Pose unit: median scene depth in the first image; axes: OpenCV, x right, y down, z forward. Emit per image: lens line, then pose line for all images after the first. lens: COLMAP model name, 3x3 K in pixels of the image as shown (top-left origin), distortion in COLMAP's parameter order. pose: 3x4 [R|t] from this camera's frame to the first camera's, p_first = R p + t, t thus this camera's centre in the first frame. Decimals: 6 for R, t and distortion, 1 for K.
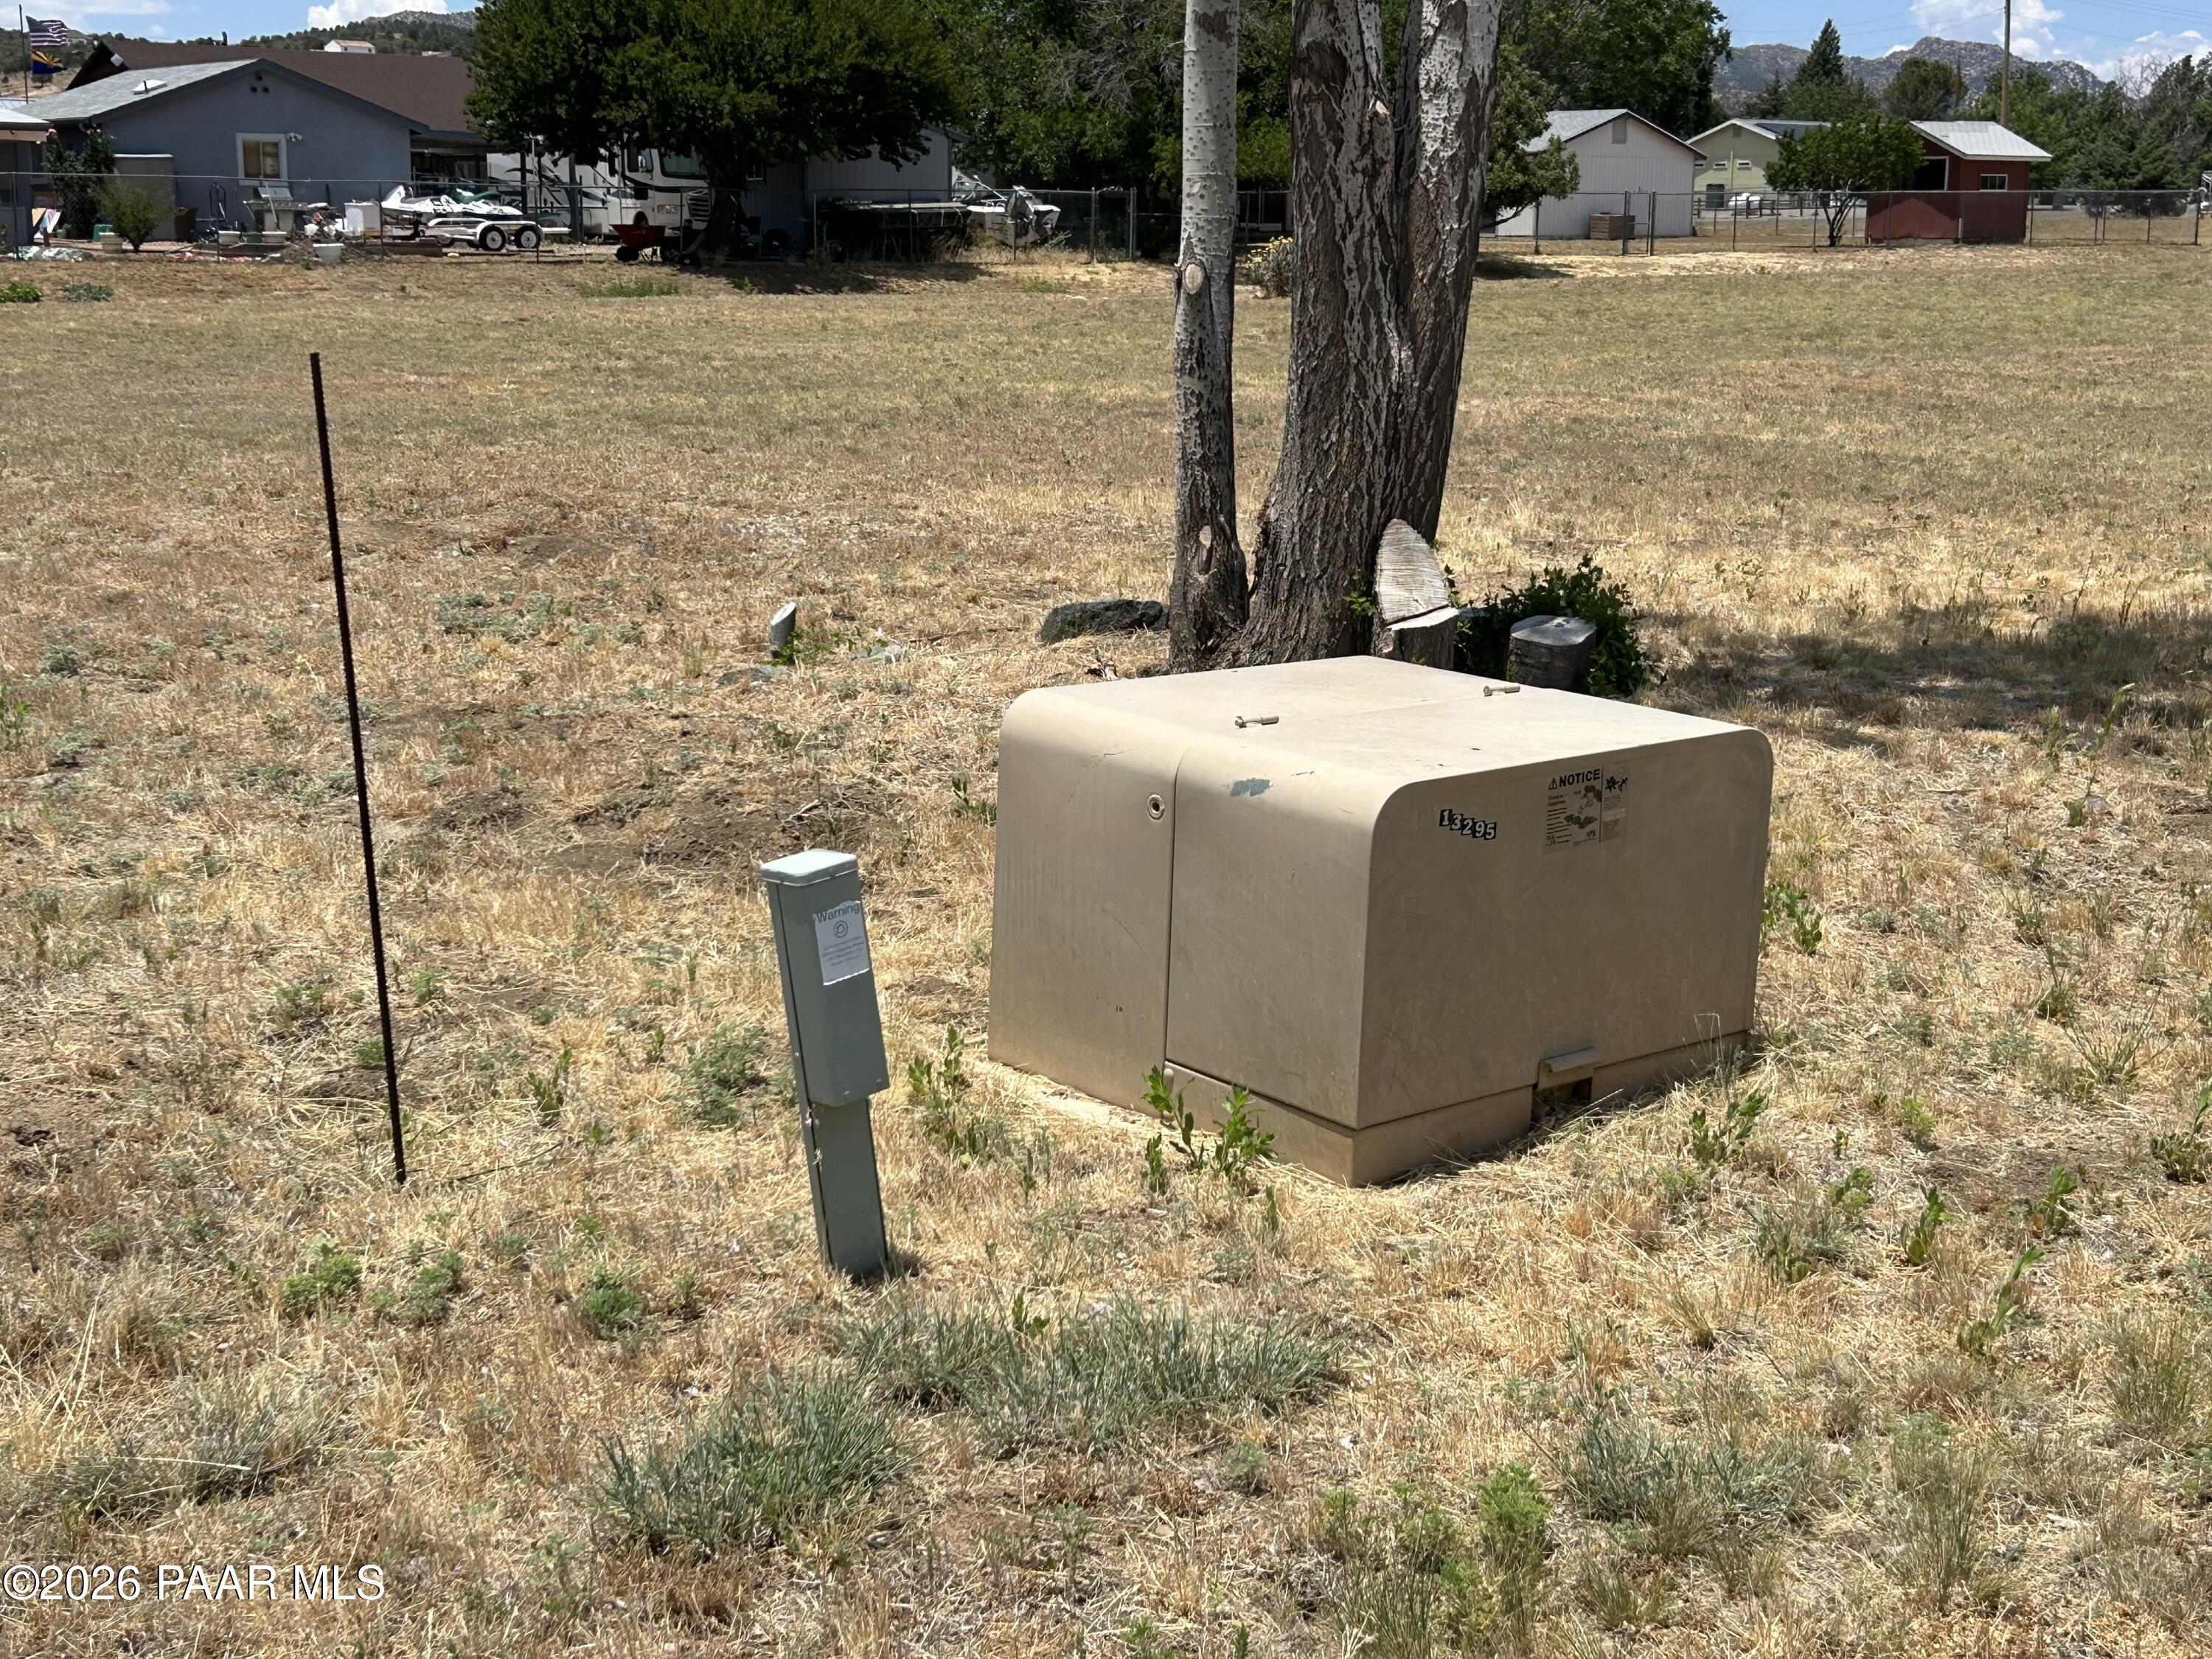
lens RADIAL K [[3008.8, 0, 1106.0], [0, 3008.8, 829.5], [0, 0, 1]] dist [0.188742, -0.535831]
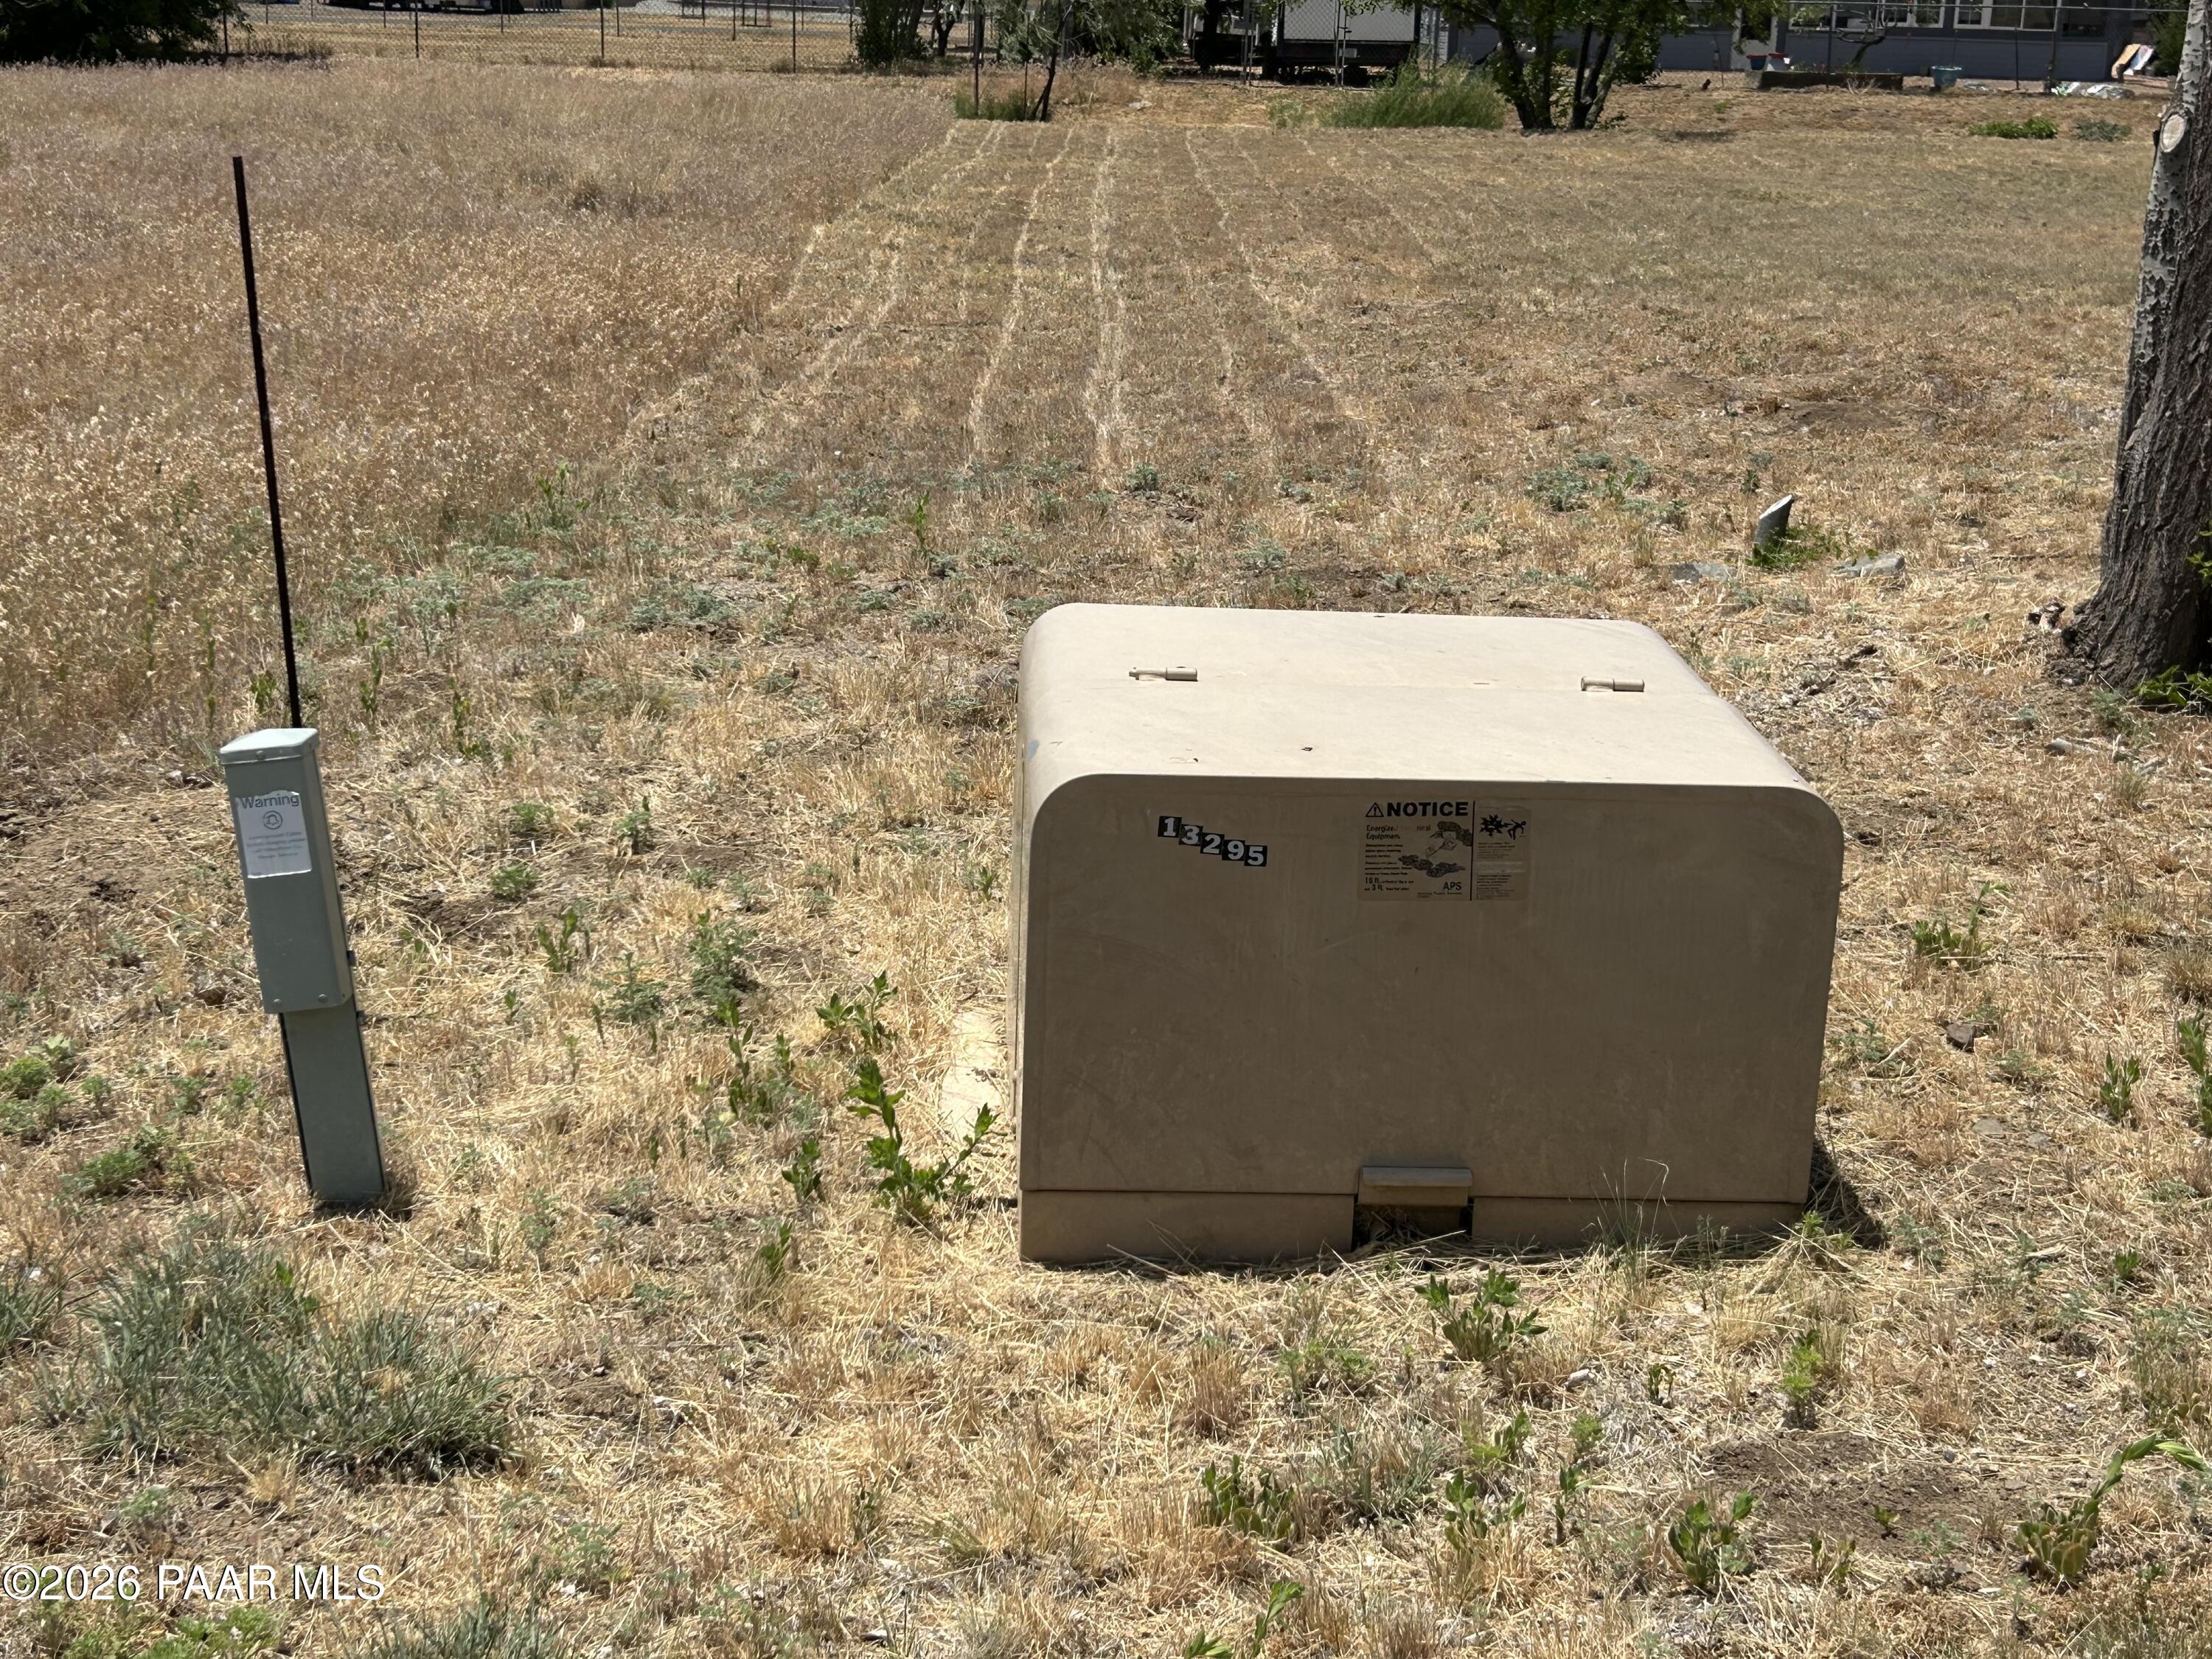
lens RADIAL K [[3008.8, 0, 1106.0], [0, 3008.8, 829.5], [0, 0, 1]] dist [0.188742, -0.535831]
pose [[0.789136, 0.174724, -0.588843, 0.525047], [-0.144802, 0.984586, 0.098095, -0.072558], [0.596906, 0.007855, 0.802273, 0.346576]]
